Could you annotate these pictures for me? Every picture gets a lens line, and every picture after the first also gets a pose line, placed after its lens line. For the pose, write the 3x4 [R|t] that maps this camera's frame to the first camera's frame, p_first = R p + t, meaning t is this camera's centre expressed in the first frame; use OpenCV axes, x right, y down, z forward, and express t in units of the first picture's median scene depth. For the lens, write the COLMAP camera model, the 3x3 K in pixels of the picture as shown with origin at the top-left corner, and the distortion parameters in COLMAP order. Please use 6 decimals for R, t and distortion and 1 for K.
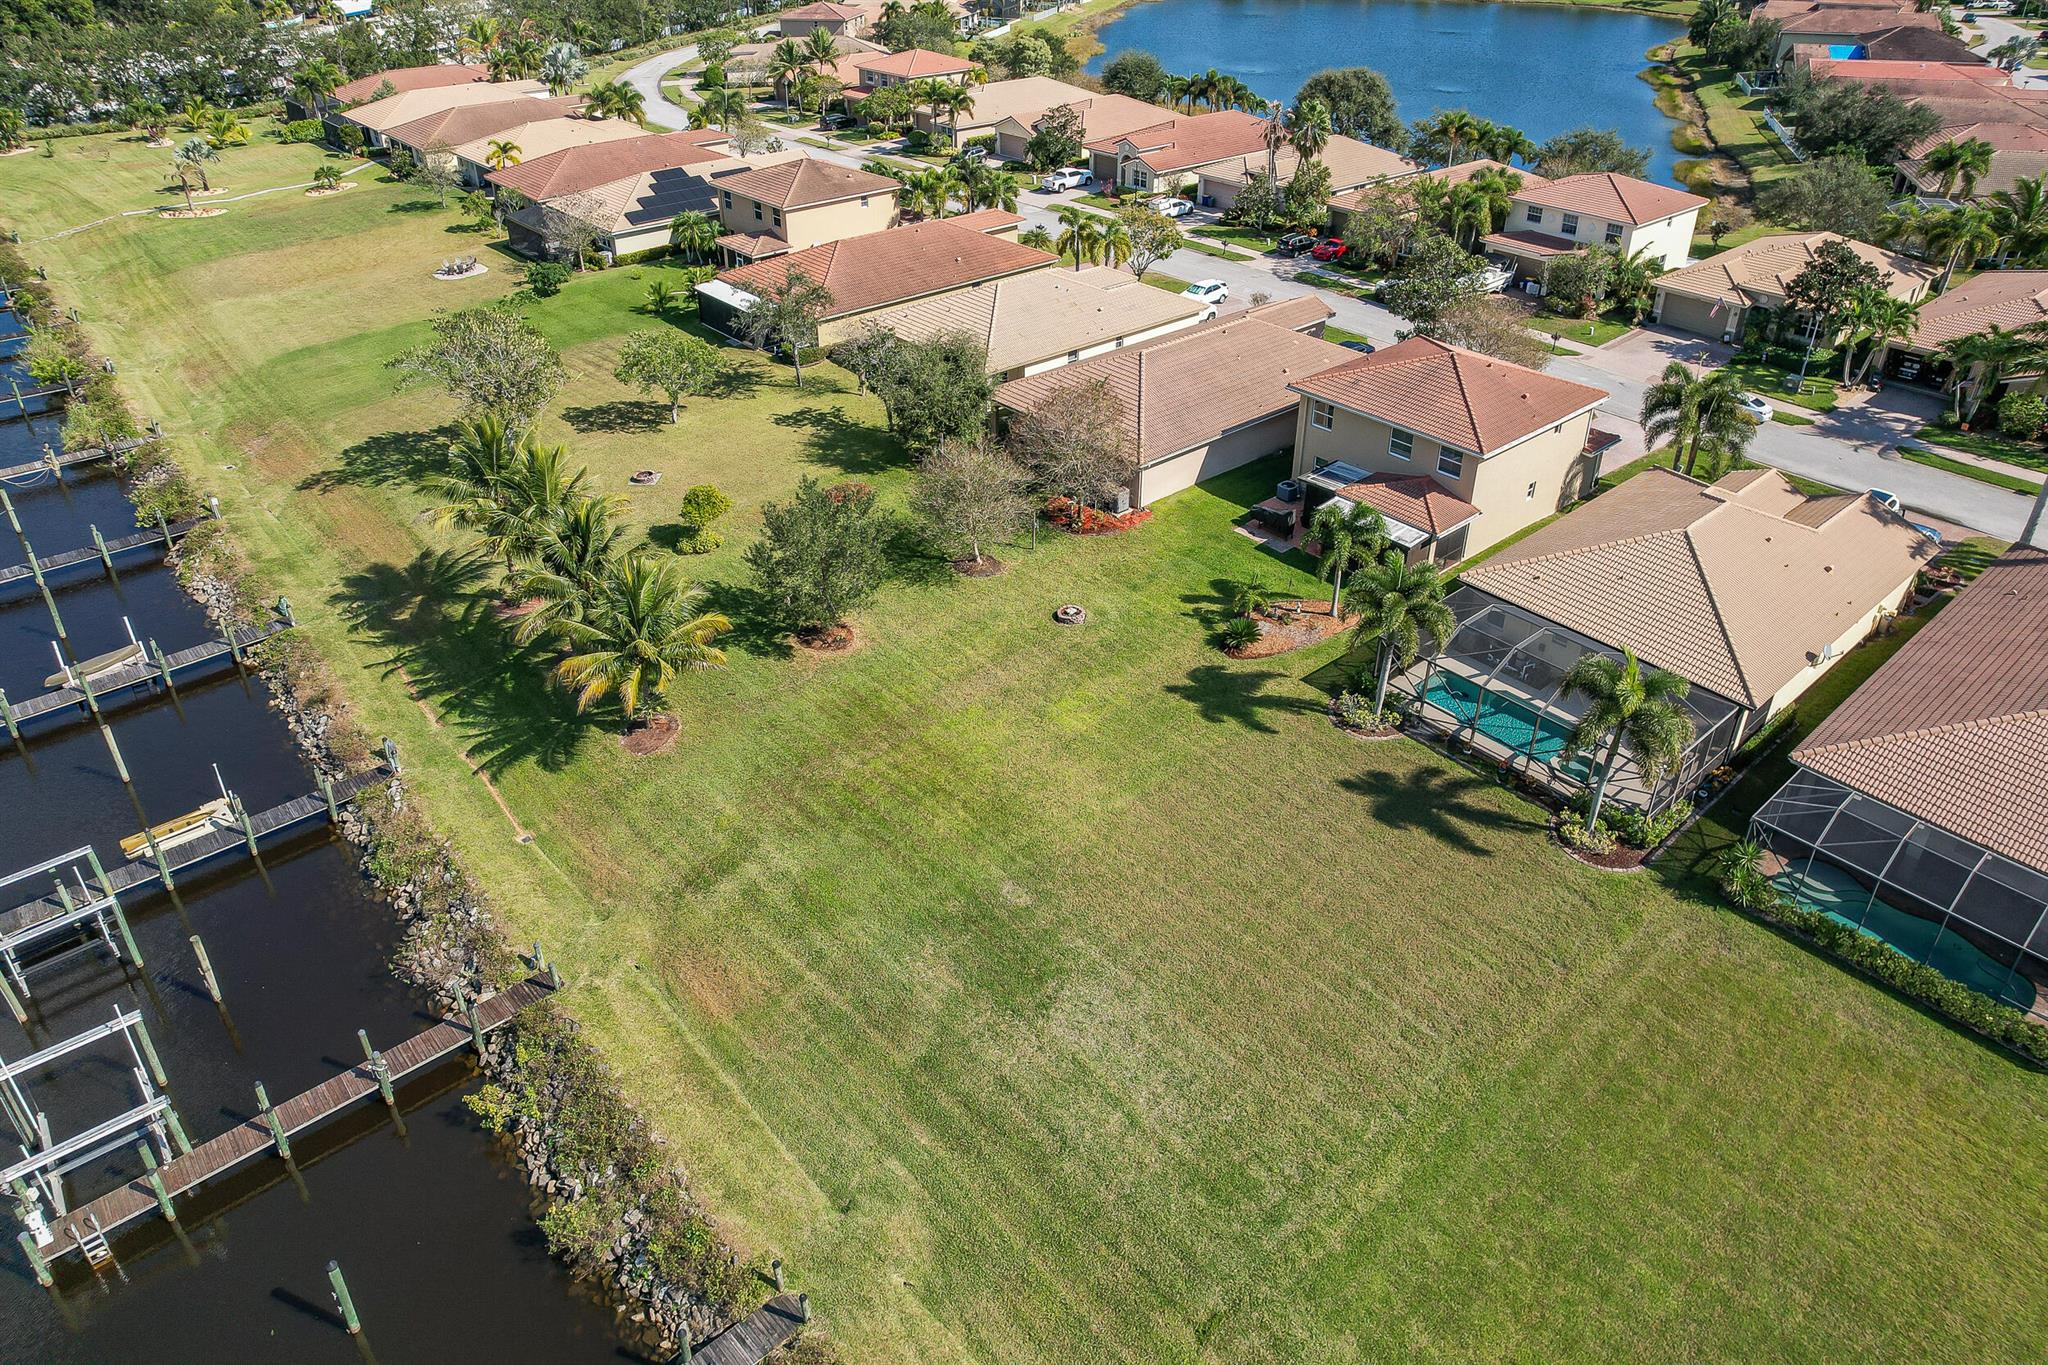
lens RADIAL K [[1327.9, 0, 1026.6], [0, 1327.9, 605.5], [0, 0, 1]] dist [-0.077394, 0.070332]
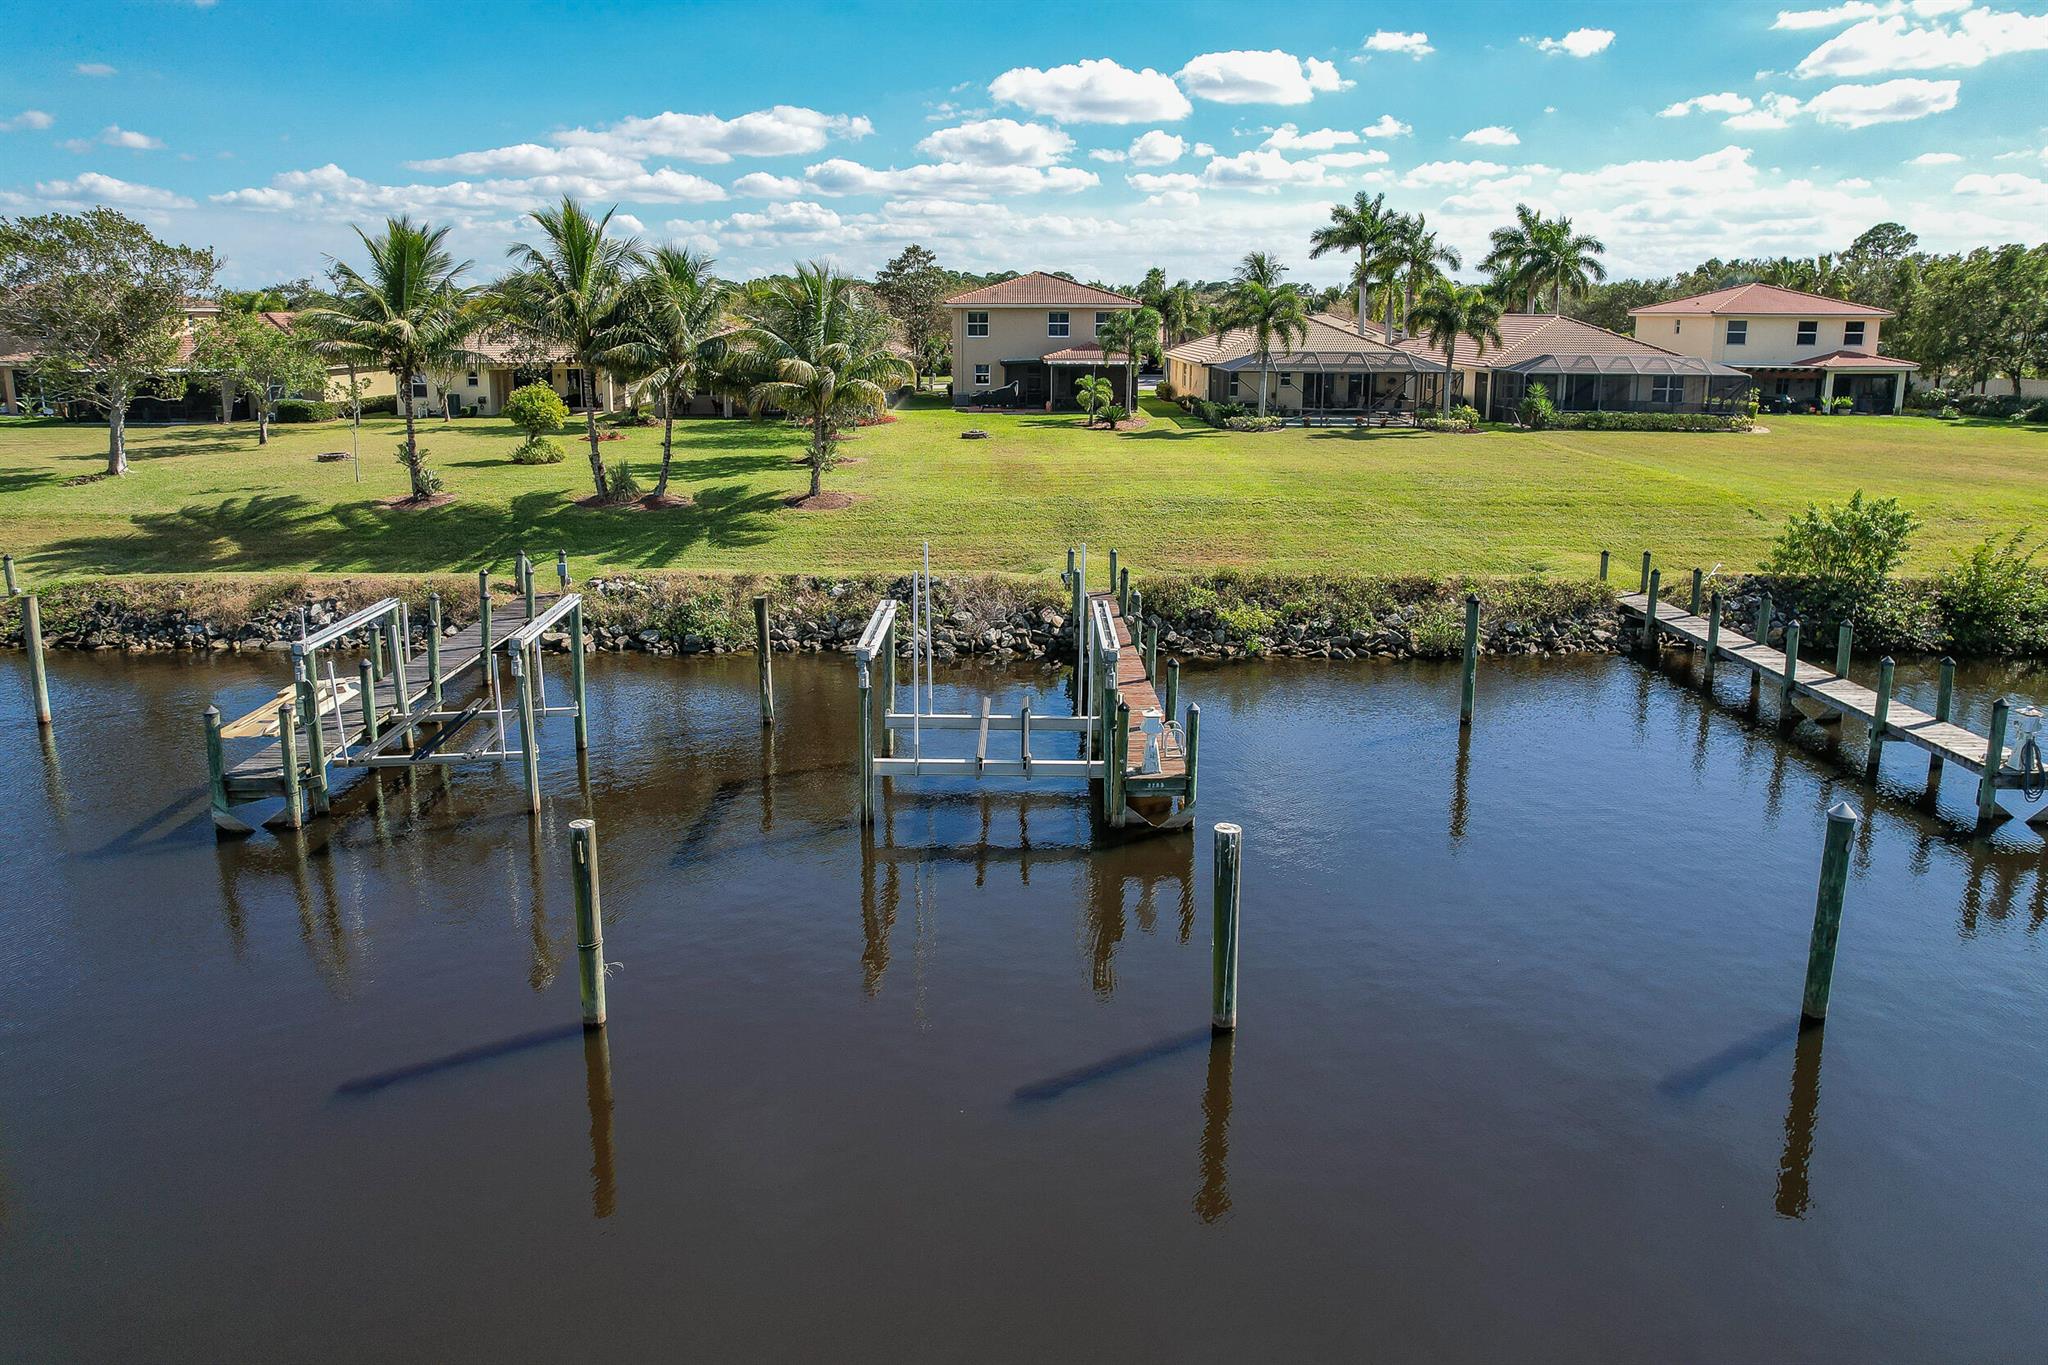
lens RADIAL K [[1351.9, 0, 1016.4], [0, 1351.9, 595.9], [0, 0, 1]] dist [-0.077823, 0.067855]
pose [[0.641439, -0.158839, 0.750551, -0.660127], [0.388927, 0.910619, -0.139673, 0.246271], [-0.661280, 0.381501, 0.645883, 0.308359]]
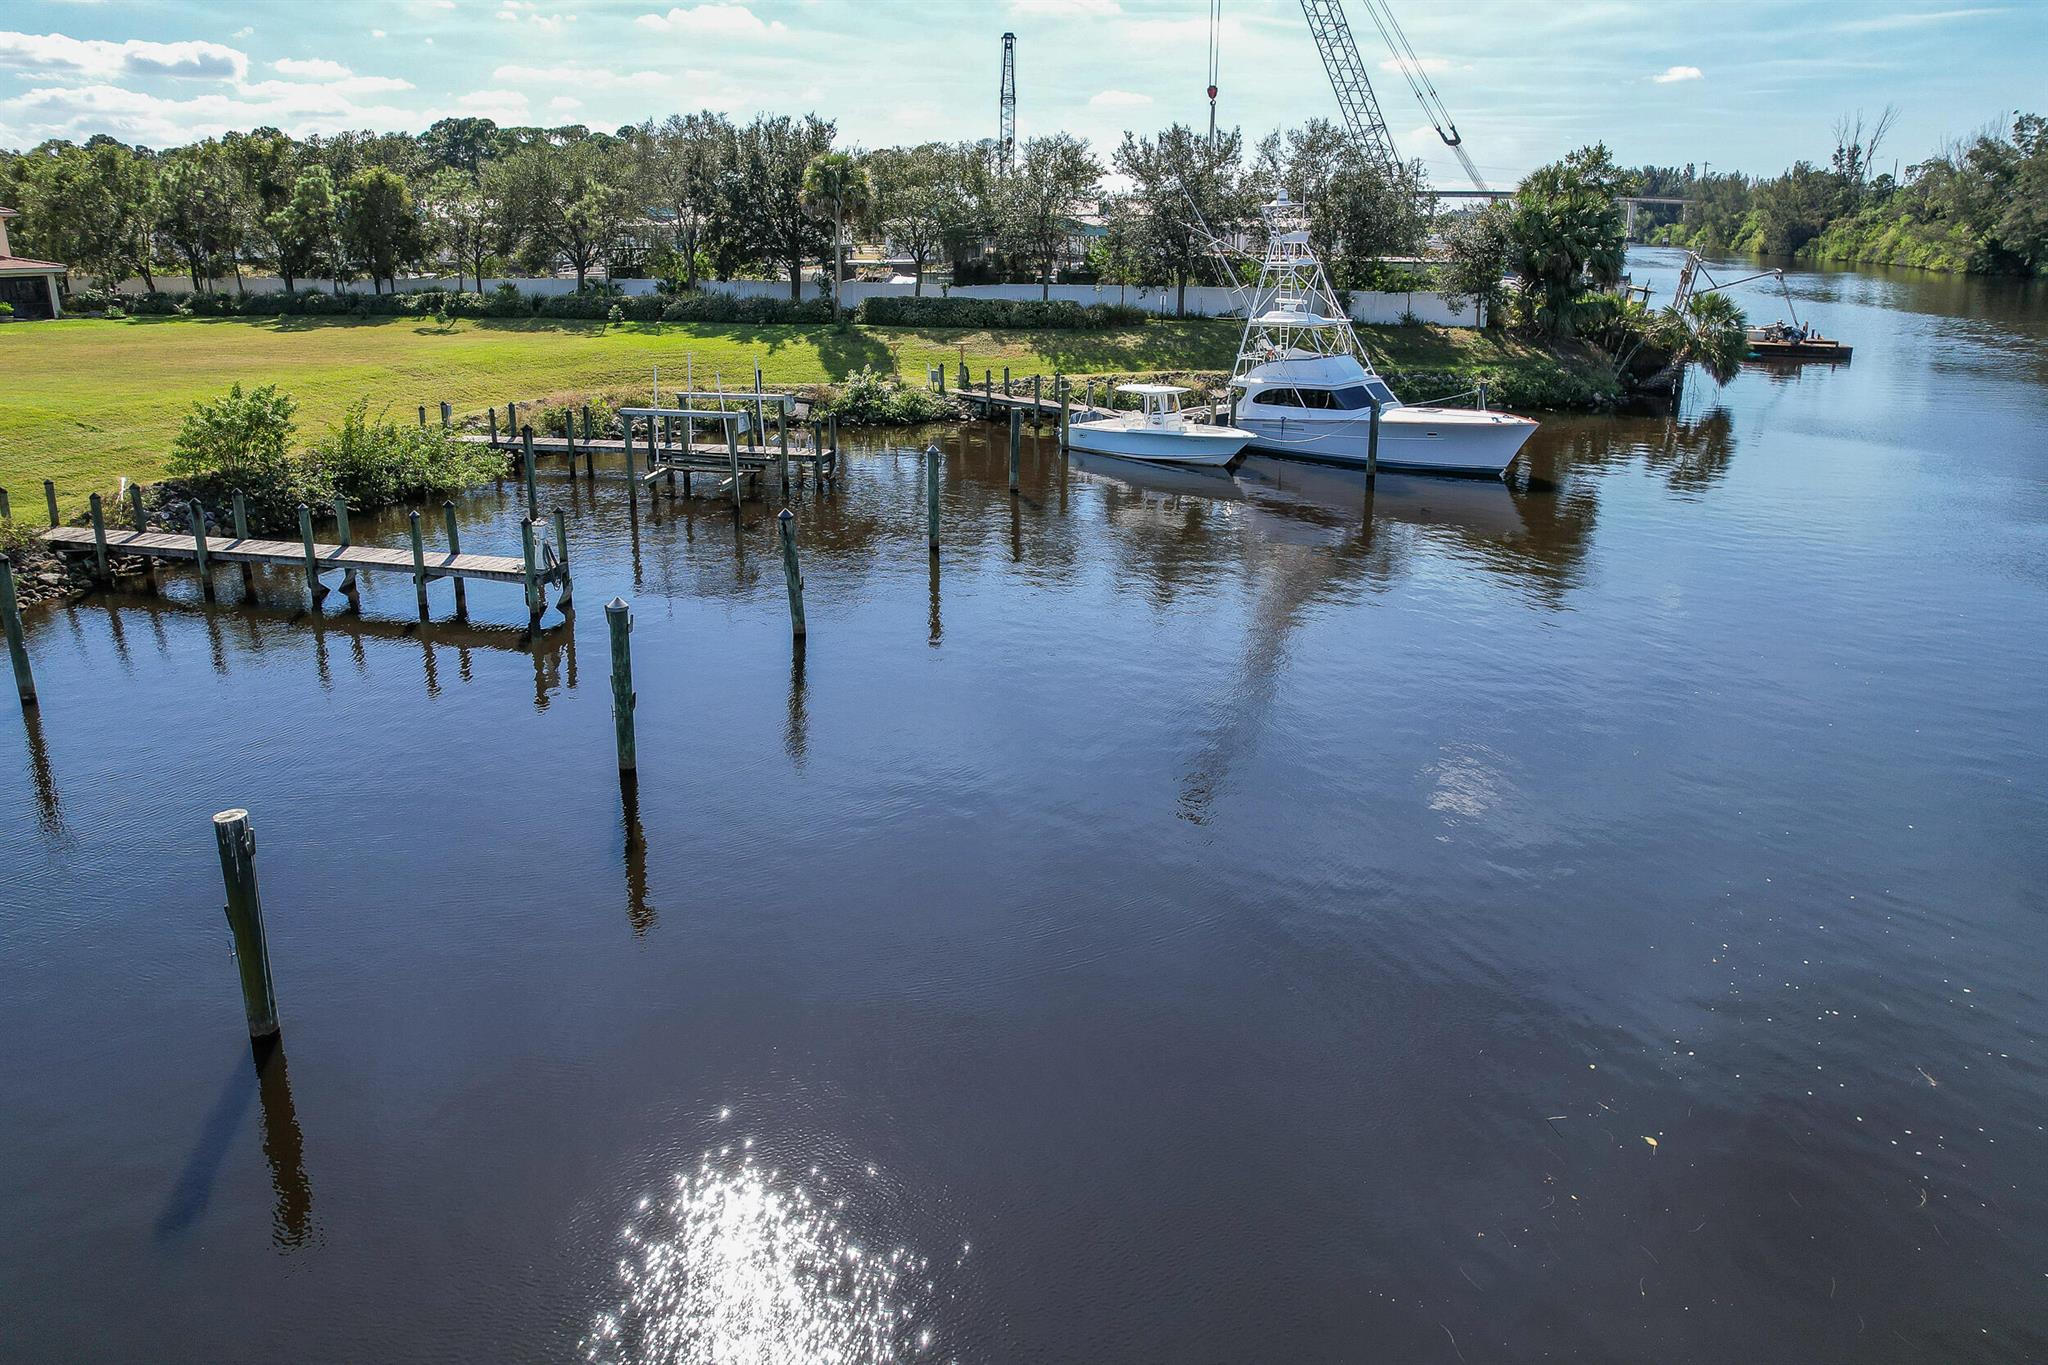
lens RADIAL K [[1314.6, 0, 1018.2], [0, 1314.6, 627.4], [0, 0, 1]] dist [-0.084305, 0.082831]
pose [[-0.558347, -0.251851, 0.790456, -0.680988], [0.421779, 0.734301, 0.531888, 0.191811], [-0.714389, 0.630375, -0.303769, 0.403555]]
